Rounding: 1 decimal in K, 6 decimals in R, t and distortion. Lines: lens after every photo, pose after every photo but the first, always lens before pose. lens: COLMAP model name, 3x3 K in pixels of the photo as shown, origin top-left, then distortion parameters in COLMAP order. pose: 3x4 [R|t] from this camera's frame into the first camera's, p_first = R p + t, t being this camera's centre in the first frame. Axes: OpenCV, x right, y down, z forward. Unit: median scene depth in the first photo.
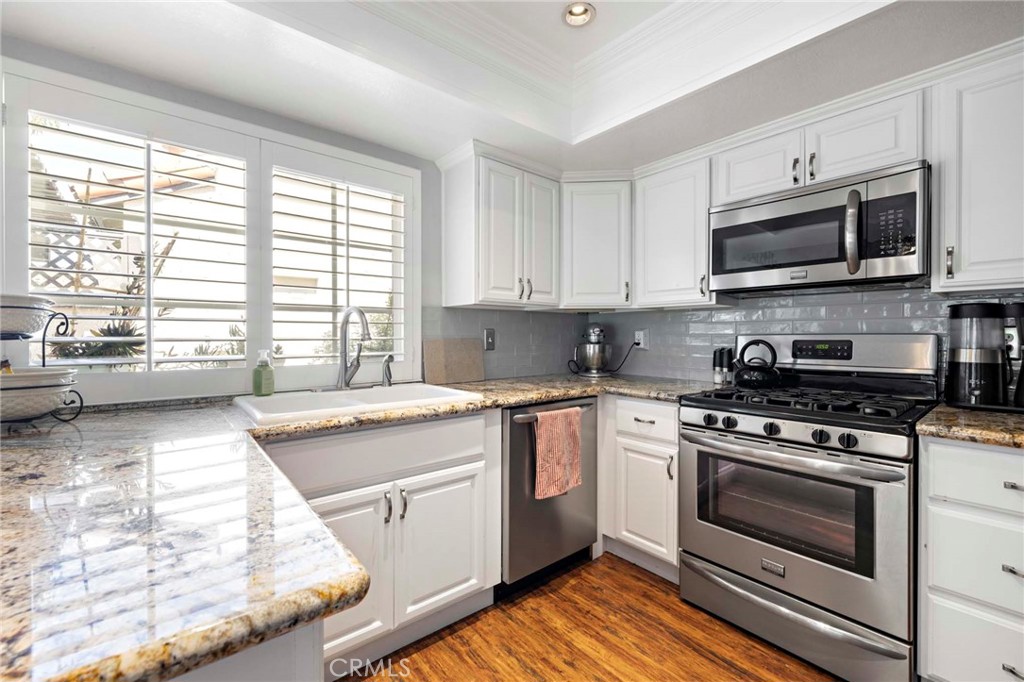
lens RADIAL K [[430.1, 0, 509.5], [0, 430.1, 334.4], [0, 0, 1]] dist [-0.000748, 0.000186]
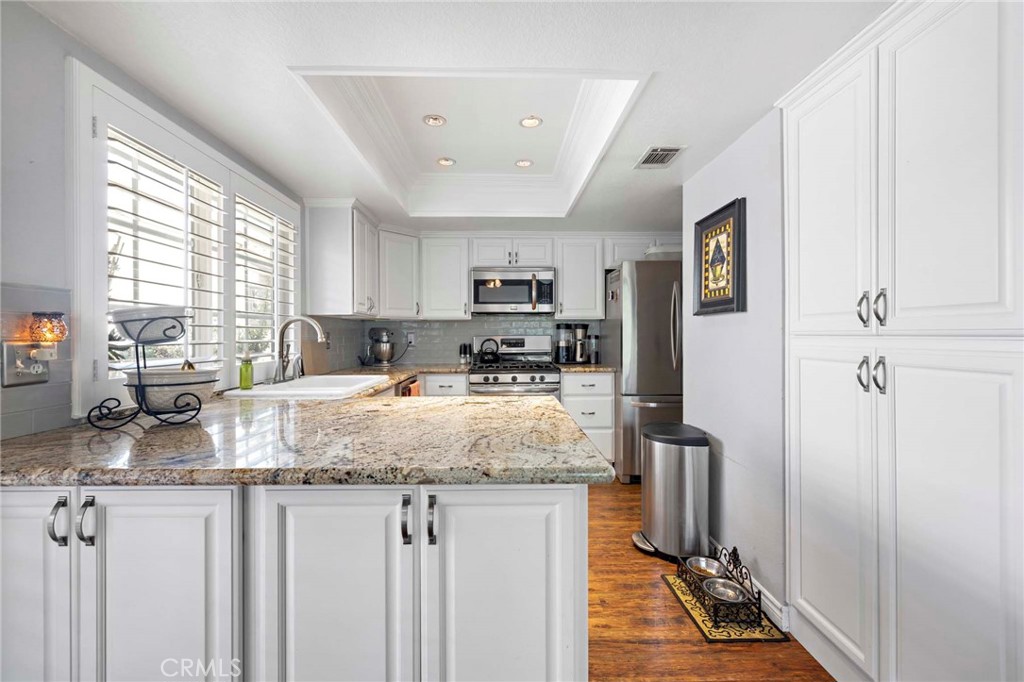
lens RADIAL K [[430.1, 0, 511.9], [0, 430.1, 337.1], [0, 0, 1]] dist [-0.000748, 0.000186]
pose [[0.614316, -0.006480, 0.789033, -0.903773], [0.003723, 0.999979, 0.005314, -0.004253], [-0.789051, -0.000327, 0.614328, -0.274284]]
